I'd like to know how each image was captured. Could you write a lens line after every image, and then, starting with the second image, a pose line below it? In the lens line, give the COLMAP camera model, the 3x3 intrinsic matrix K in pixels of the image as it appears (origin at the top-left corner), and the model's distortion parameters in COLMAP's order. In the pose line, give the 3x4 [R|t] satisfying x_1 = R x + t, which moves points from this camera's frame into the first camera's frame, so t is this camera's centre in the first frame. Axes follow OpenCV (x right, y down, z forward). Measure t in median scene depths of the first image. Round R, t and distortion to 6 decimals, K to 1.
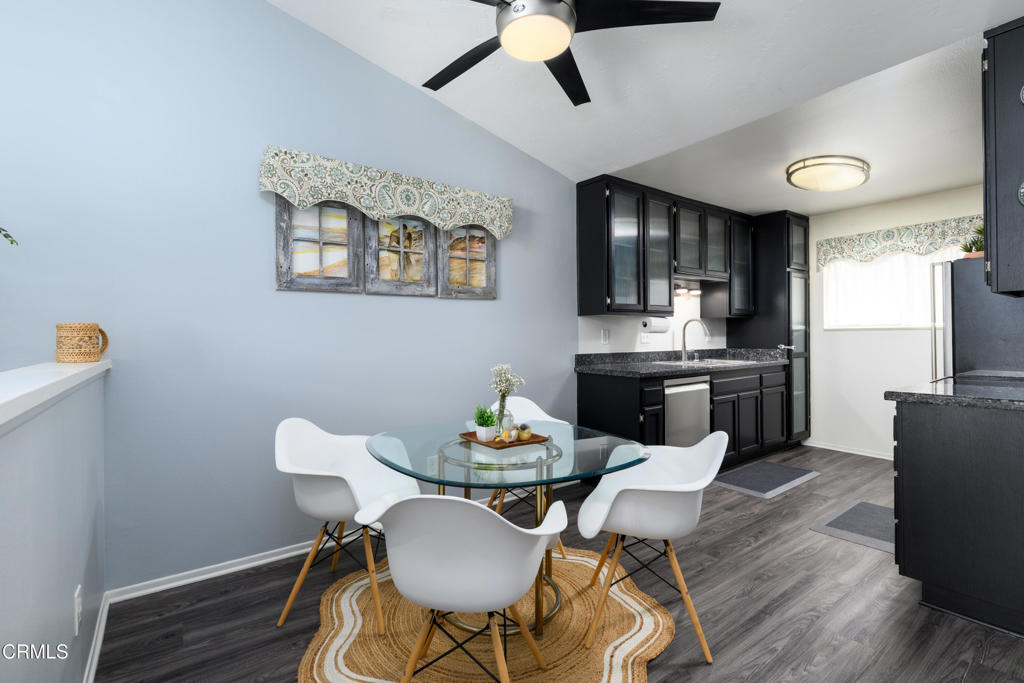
lens RADIAL K [[464.9, 0, 506.0], [0, 464.9, 339.3], [0, 0, 1]] dist [-0.003141, 0.000830]
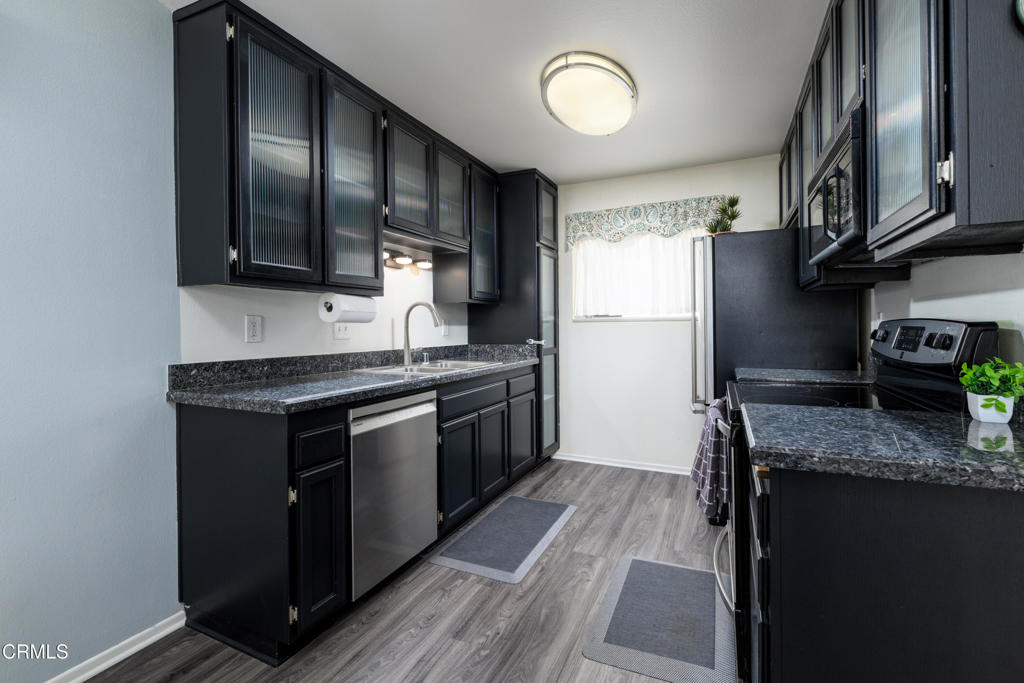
lens RADIAL K [[464.9, 0, 511.0], [0, 464.9, 333.0], [0, 0, 1]] dist [-0.003141, 0.000830]
pose [[0.872752, -0.004334, 0.488145, 0.191576], [0.003242, 0.999990, 0.003081, -0.001081], [-0.488153, -0.001107, 0.872757, 0.350642]]
